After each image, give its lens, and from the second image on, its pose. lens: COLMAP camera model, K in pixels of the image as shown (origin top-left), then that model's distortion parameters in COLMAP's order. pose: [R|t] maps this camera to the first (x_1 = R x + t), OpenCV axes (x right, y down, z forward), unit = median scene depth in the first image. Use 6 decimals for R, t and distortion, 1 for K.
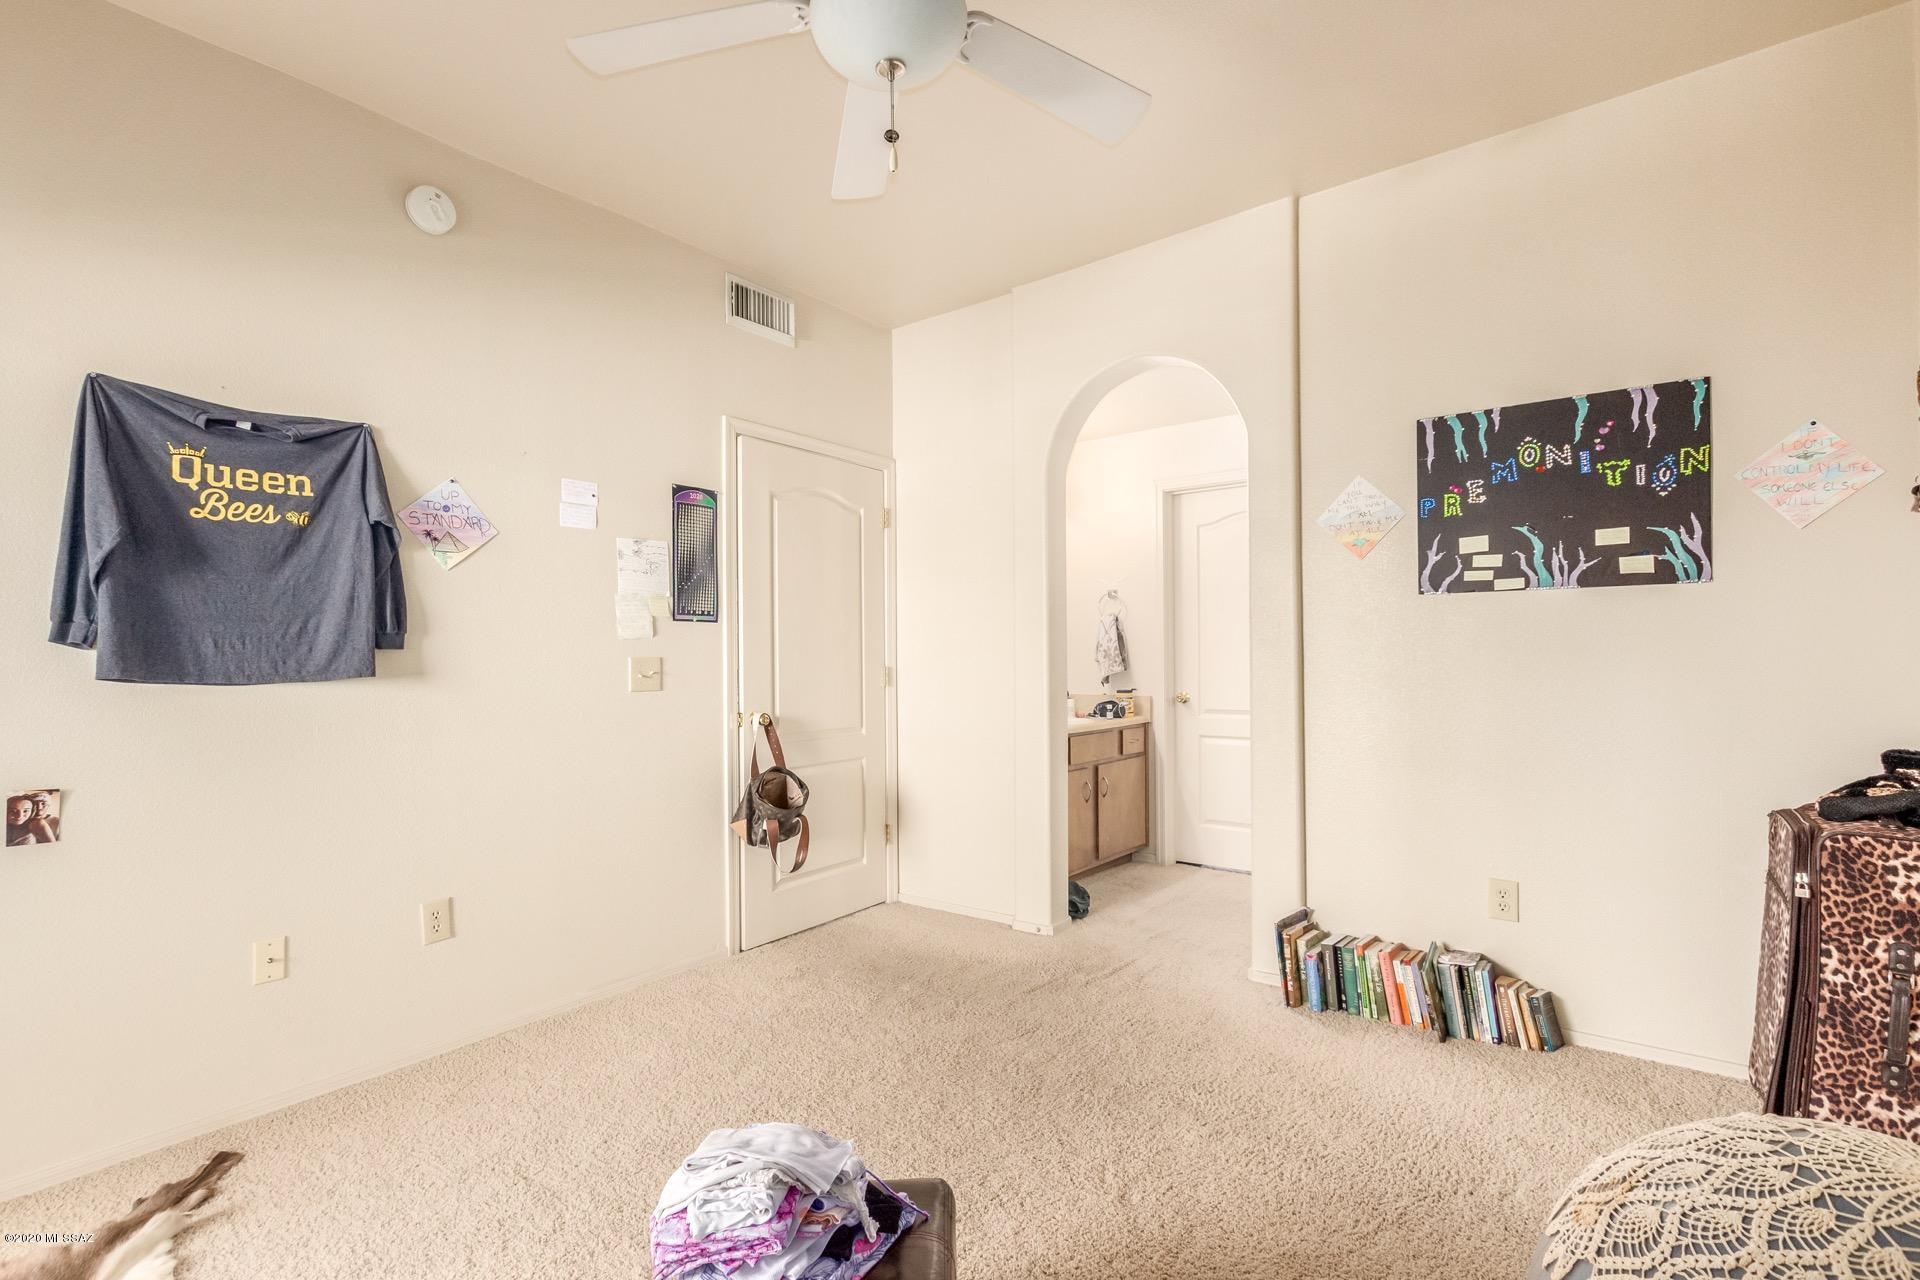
lens RADIAL K [[876.6, 0, 948.8], [0, 876.6, 639.3], [0, 0, 1]] dist [0.002193, -0.000017]
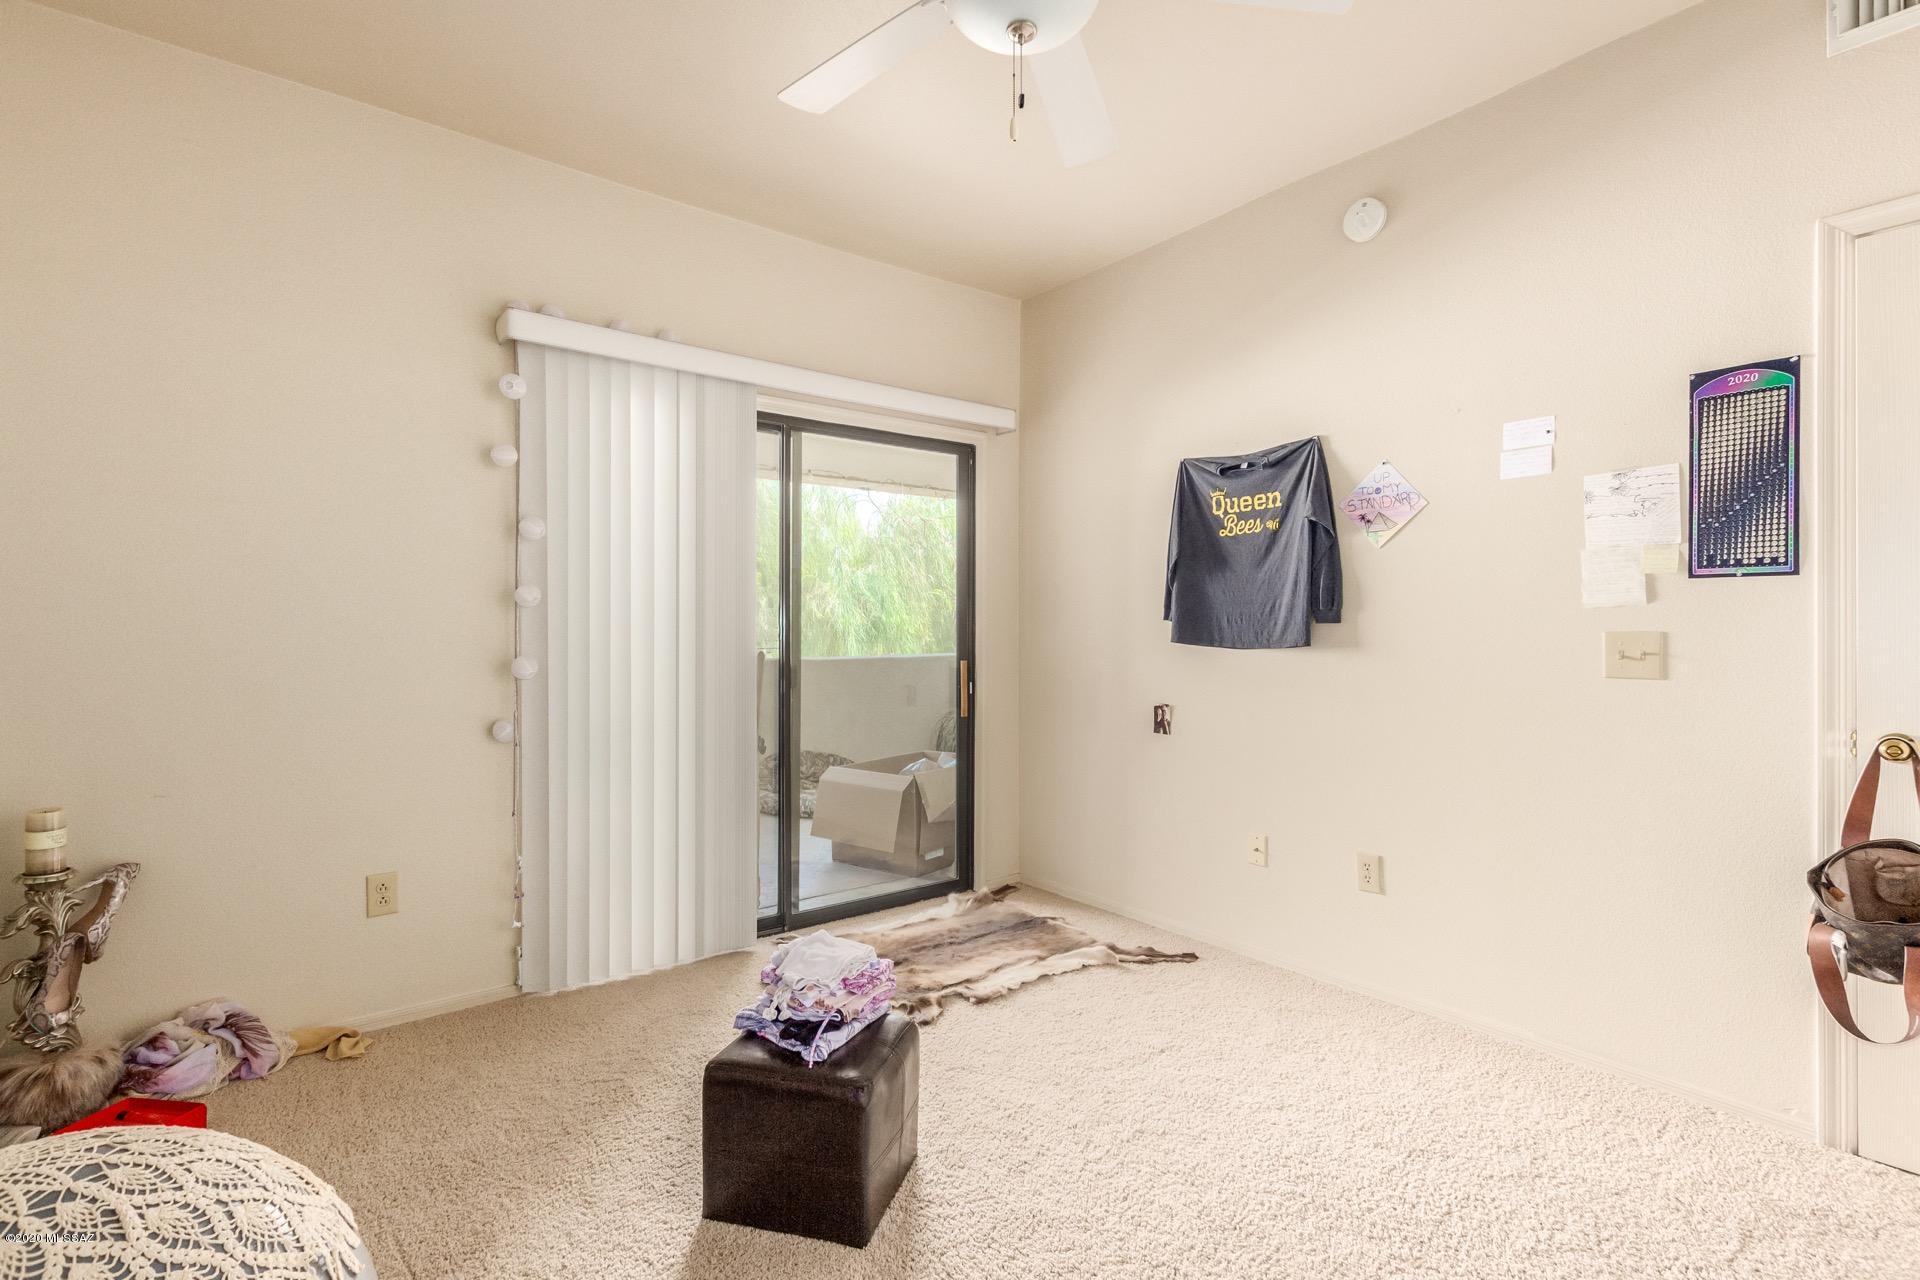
lens RADIAL K [[876.6, 0, 948.8], [0, 876.6, 639.3], [0, 0, 1]] dist [0.002193, -0.000017]
pose [[-0.230395, 0.007299, -0.973070, 0.658009], [0.010699, 0.999930, 0.004967, 0.023129], [0.973038, -0.009267, -0.230457, 0.826662]]
